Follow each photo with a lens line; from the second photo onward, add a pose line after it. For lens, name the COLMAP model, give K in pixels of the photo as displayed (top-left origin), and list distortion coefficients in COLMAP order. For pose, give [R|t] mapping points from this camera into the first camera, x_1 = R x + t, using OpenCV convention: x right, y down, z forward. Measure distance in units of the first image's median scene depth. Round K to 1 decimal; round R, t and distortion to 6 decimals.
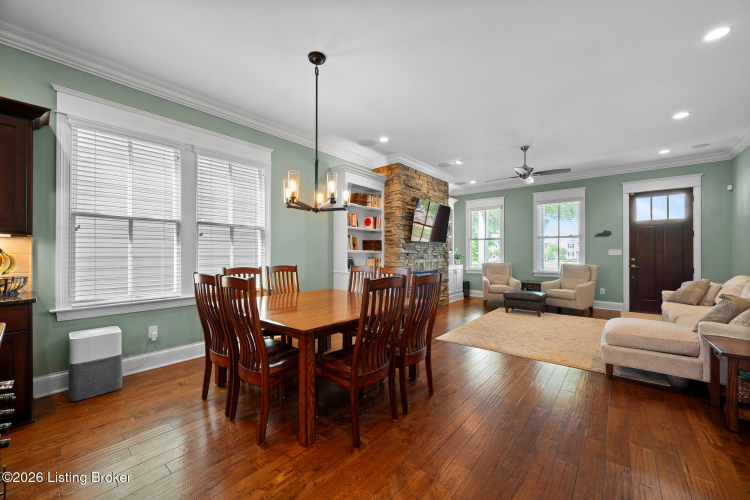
lens RADIAL K [[291.8, 0, 374.3], [0, 291.8, 252.6], [0, 0, 1]] dist [-0.001470, 0.000610]
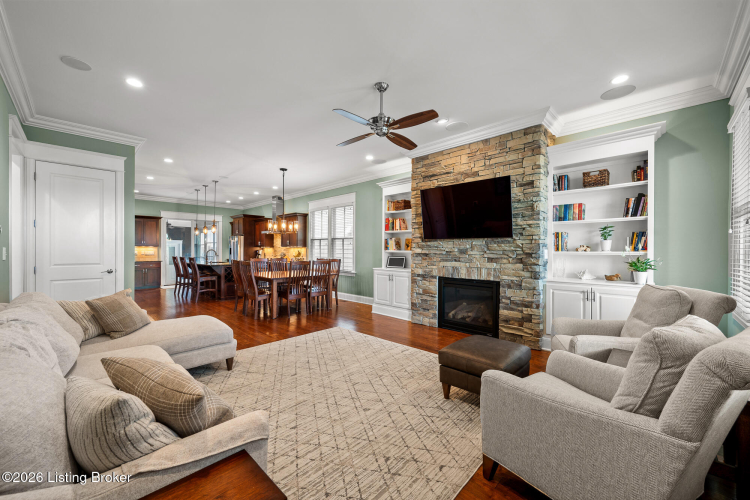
lens RADIAL K [[291.8, 0, 374.1], [0, 291.8, 251.7], [0, 0, 1]] dist [-0.001470, 0.000610]
pose [[-0.073988, 0.000605, -0.997259, 0.993780], [-0.007998, 0.999967, 0.001200, -0.003567], [0.997227, 0.008064, -0.073980, 0.904200]]
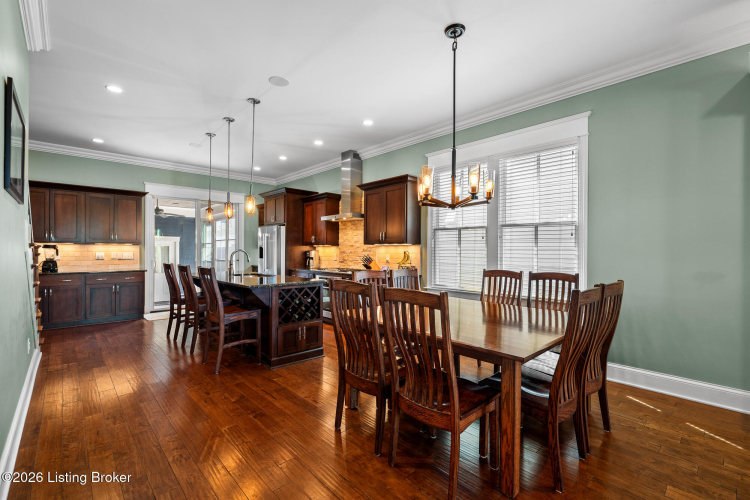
lens RADIAL K [[338.7, 0, 377.0], [0, 338.7, 252.3], [0, 0, 1]] dist [-0.005292, 0.001608]
pose [[-0.121868, -0.003470, -0.992540, 0.398867], [-0.008790, 0.999958, -0.002417, -0.000409], [0.992507, 0.008430, -0.121893, 0.430821]]
